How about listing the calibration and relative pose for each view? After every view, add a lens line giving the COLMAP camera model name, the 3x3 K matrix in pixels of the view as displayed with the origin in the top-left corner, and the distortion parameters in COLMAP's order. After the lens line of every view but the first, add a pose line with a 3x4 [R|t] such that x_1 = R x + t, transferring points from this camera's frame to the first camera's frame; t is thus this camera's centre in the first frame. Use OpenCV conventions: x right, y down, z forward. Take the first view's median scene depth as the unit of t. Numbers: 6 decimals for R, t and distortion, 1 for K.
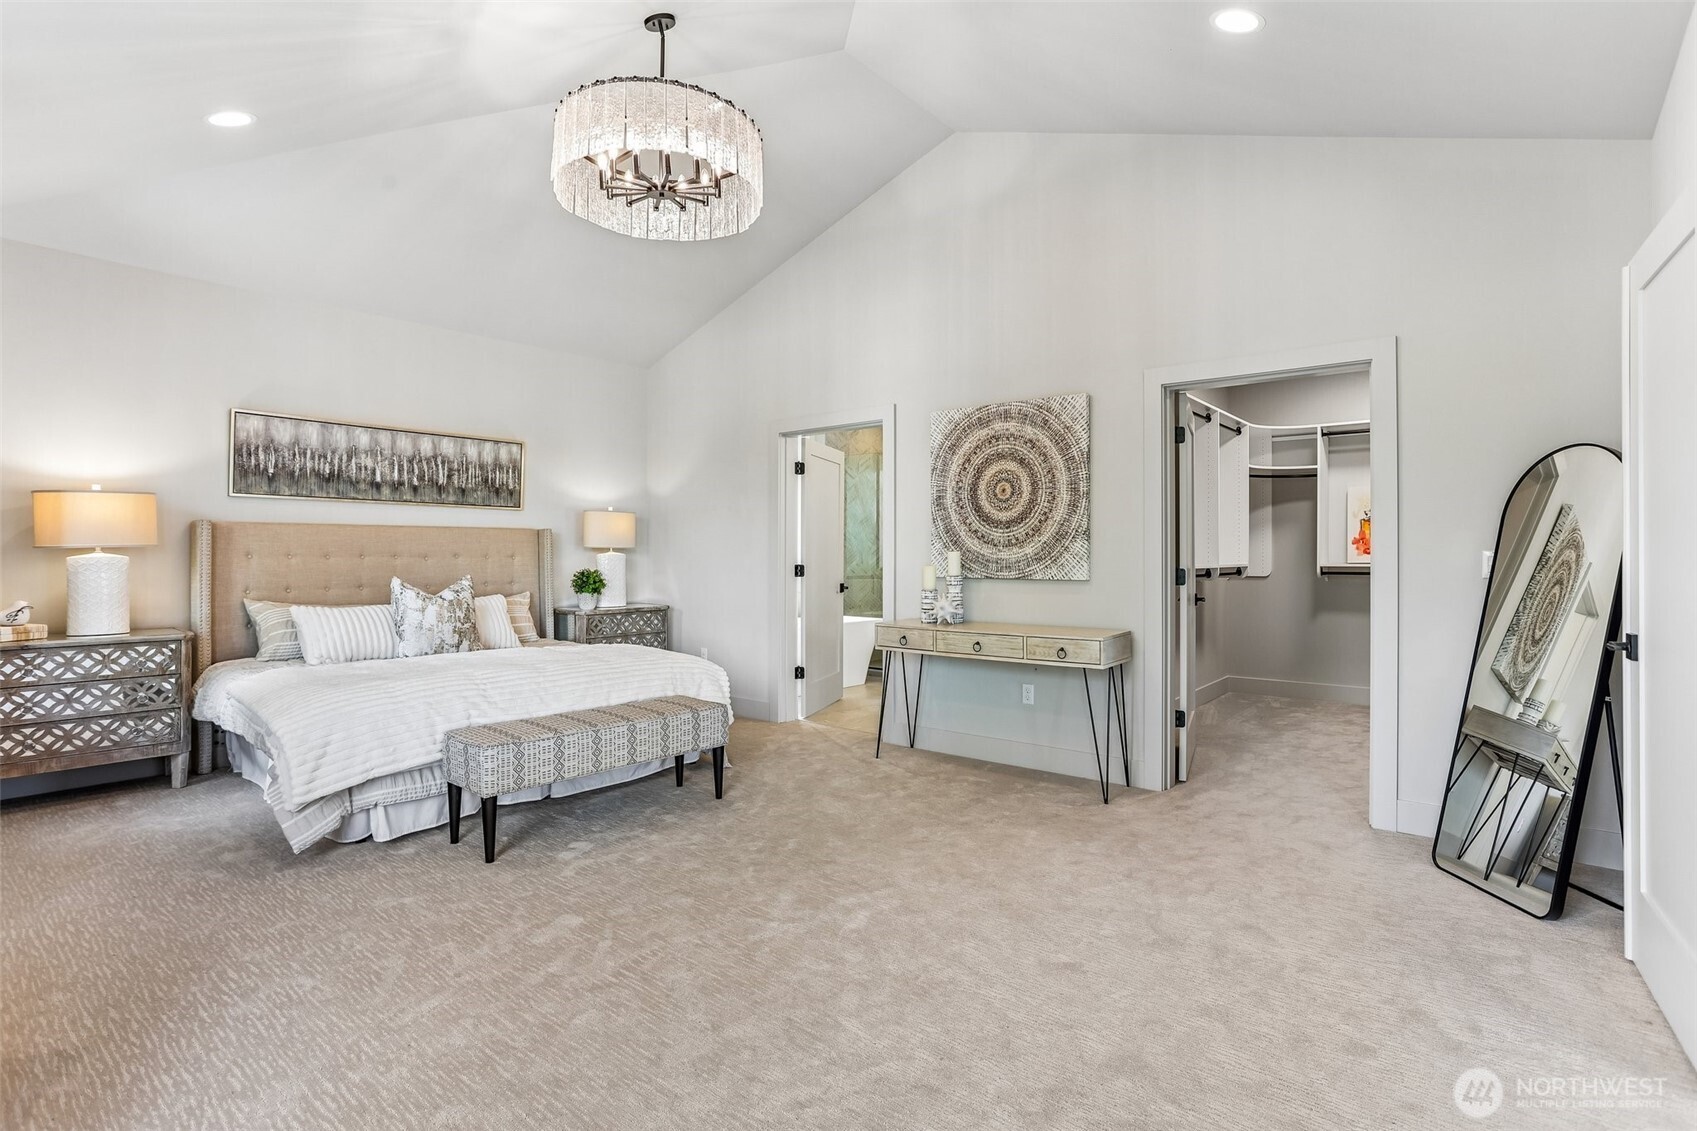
lens RADIAL K [[852.4, 0, 847.4], [0, 852.4, 554.4], [0, 0, 1]] dist [-0.004995, 0.004040]
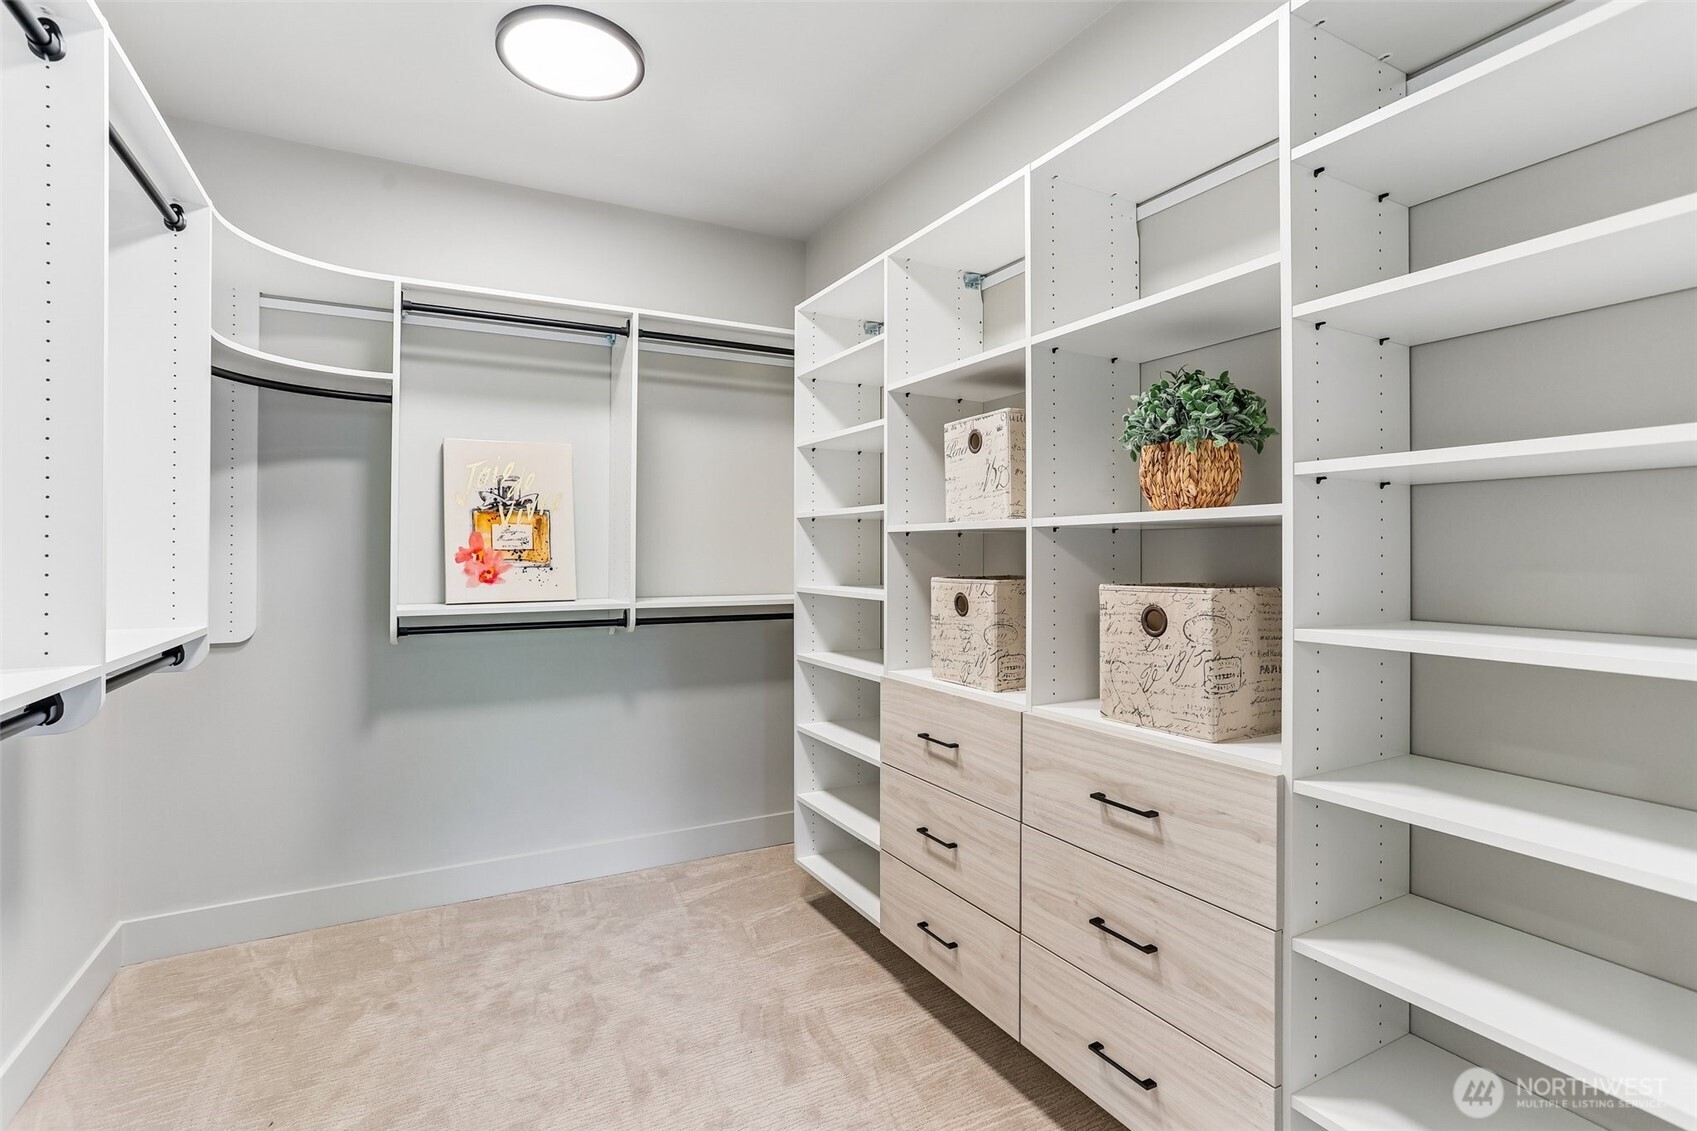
lens RADIAL K [[807.8, 0, 853.1], [0, 807.8, 554.6], [0, 0, 1]] dist [0.002205, 0.000879]
pose [[0.345455, 0.000972, 0.938435, 0.336299], [-0.001011, 0.999999, -0.000663, -0.021512], [-0.938435, -0.000719, 0.345456, 0.850416]]
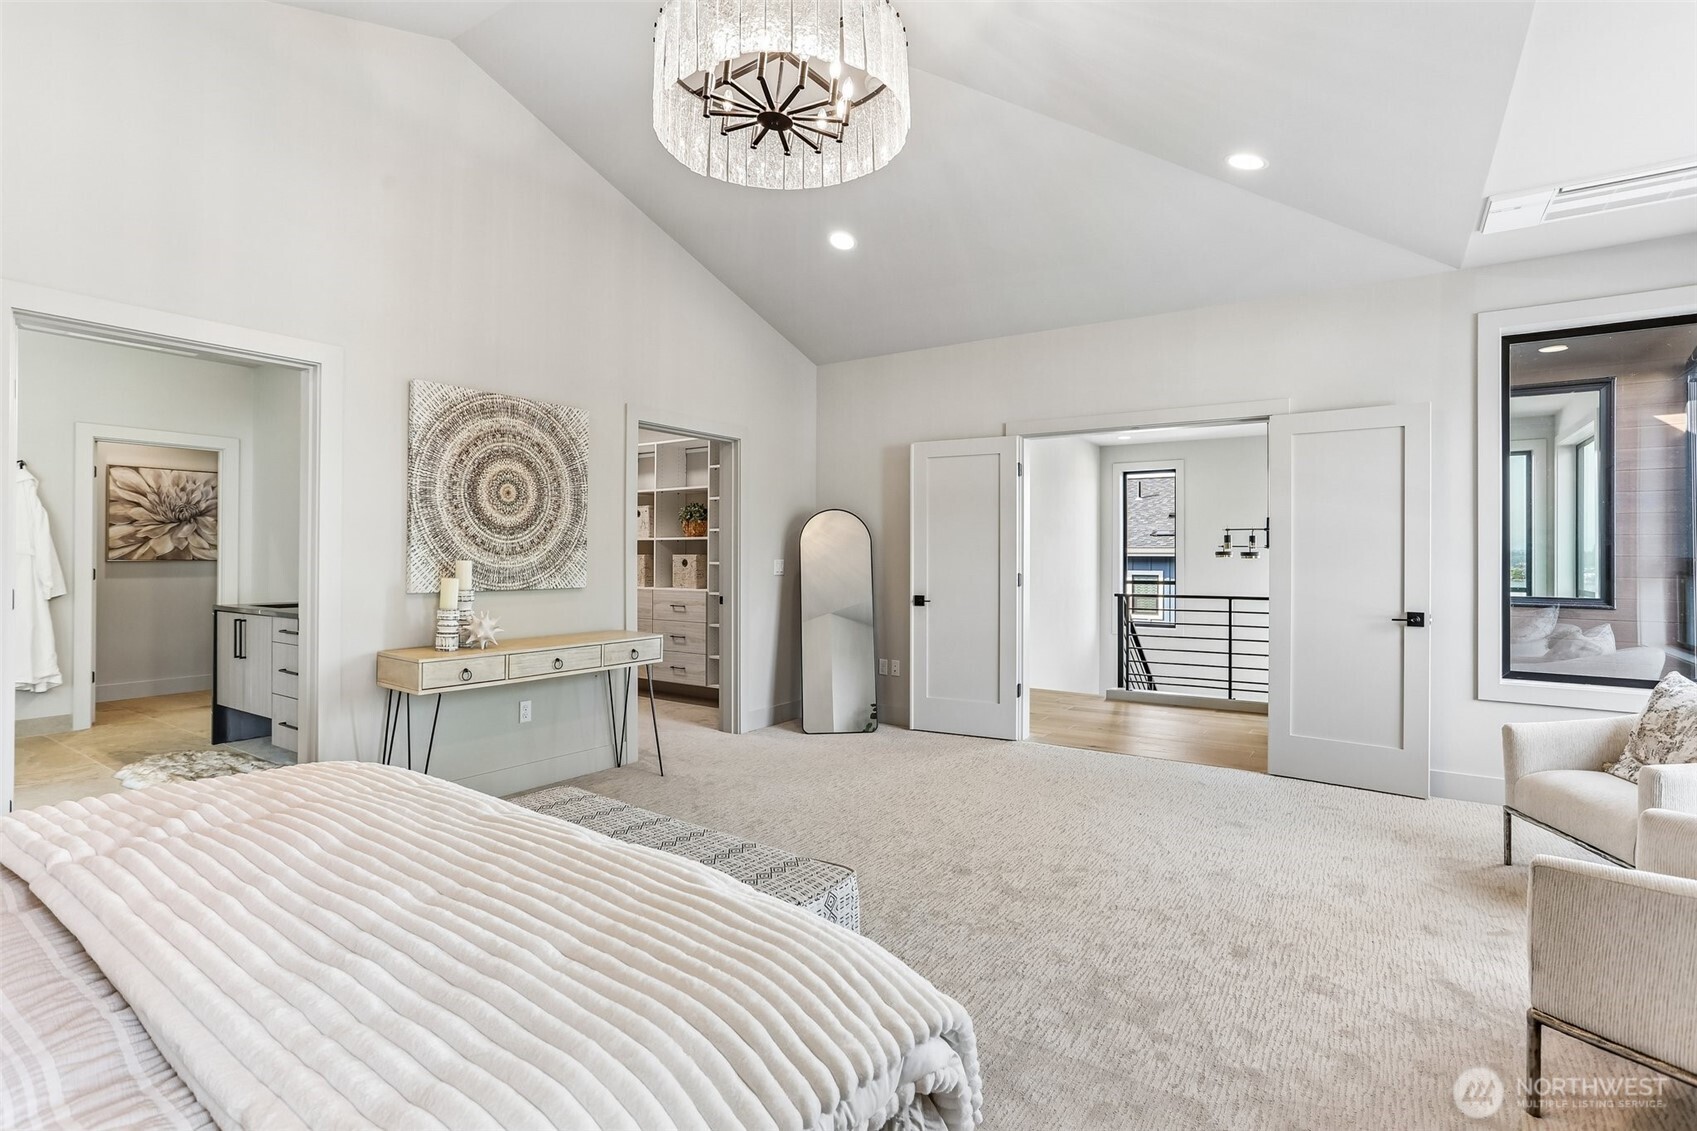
lens RADIAL K [[807.8, 0, 863.9], [0, 807.8, 556.3], [0, 0, 1]] dist [0.002205, 0.000879]
pose [[-0.112935, -0.002502, 0.993599, -0.693994], [-0.003303, 0.999992, 0.002142, -0.010405], [-0.993597, -0.003040, -0.112943, 0.704161]]
